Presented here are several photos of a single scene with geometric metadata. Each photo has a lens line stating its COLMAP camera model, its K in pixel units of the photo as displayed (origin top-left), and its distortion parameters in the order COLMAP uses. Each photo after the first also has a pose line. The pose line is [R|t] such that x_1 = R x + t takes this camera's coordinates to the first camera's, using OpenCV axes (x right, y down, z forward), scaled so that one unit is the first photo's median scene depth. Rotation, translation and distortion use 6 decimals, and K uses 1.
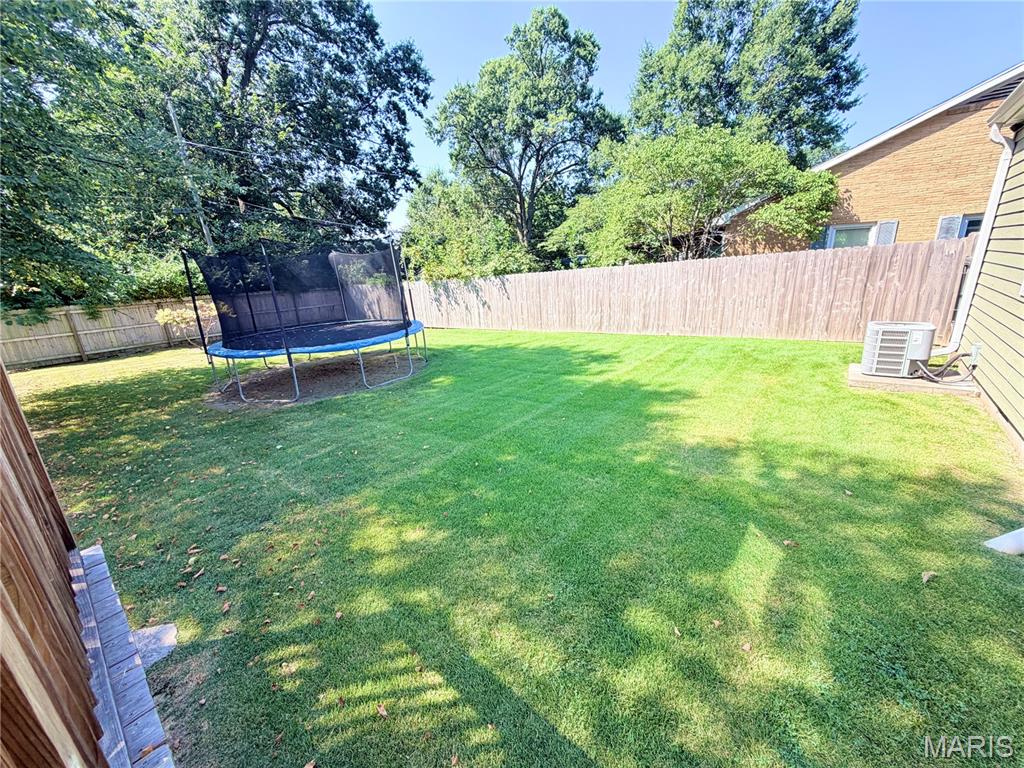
lens RADIAL K [[404.7, 0, 510.1], [0, 404.7, 385.5], [0, 0, 1]] dist [-0.001488, 0.000617]
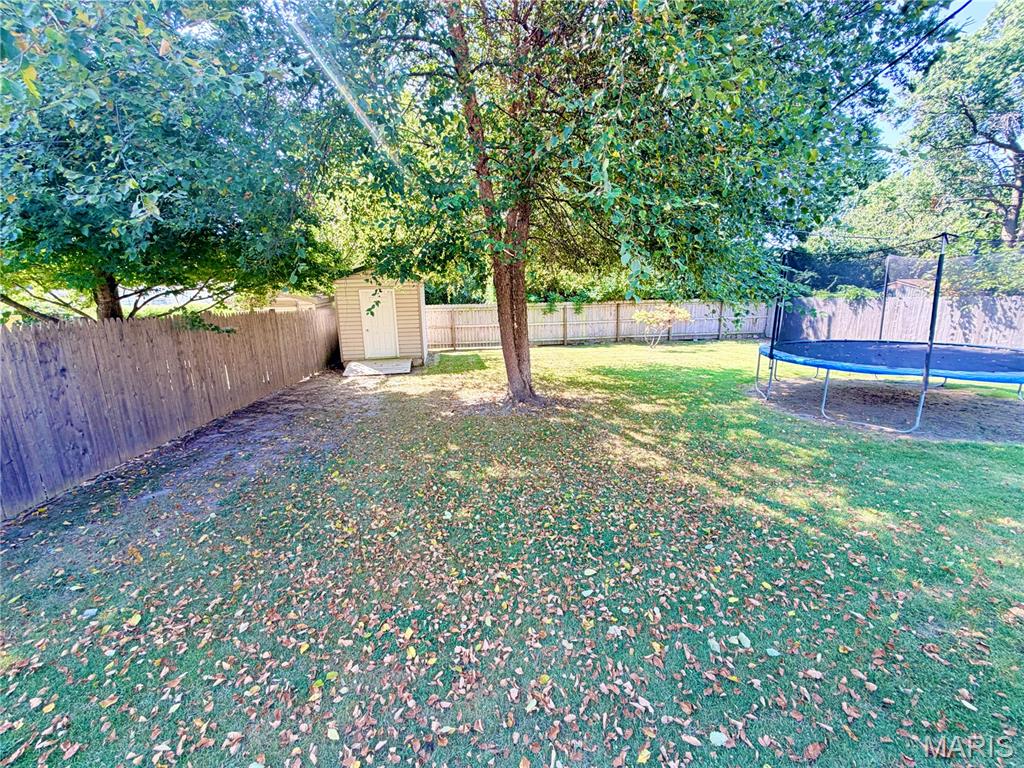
lens RADIAL K [[404.7, 0, 507.8], [0, 404.7, 382.1], [0, 0, 1]] dist [-0.001488, 0.000617]
pose [[0.727298, 0.186592, -0.660470, -0.616124], [-0.212639, 0.976243, 0.041647, 0.077367], [0.652550, 0.110152, 0.749697, -0.134075]]
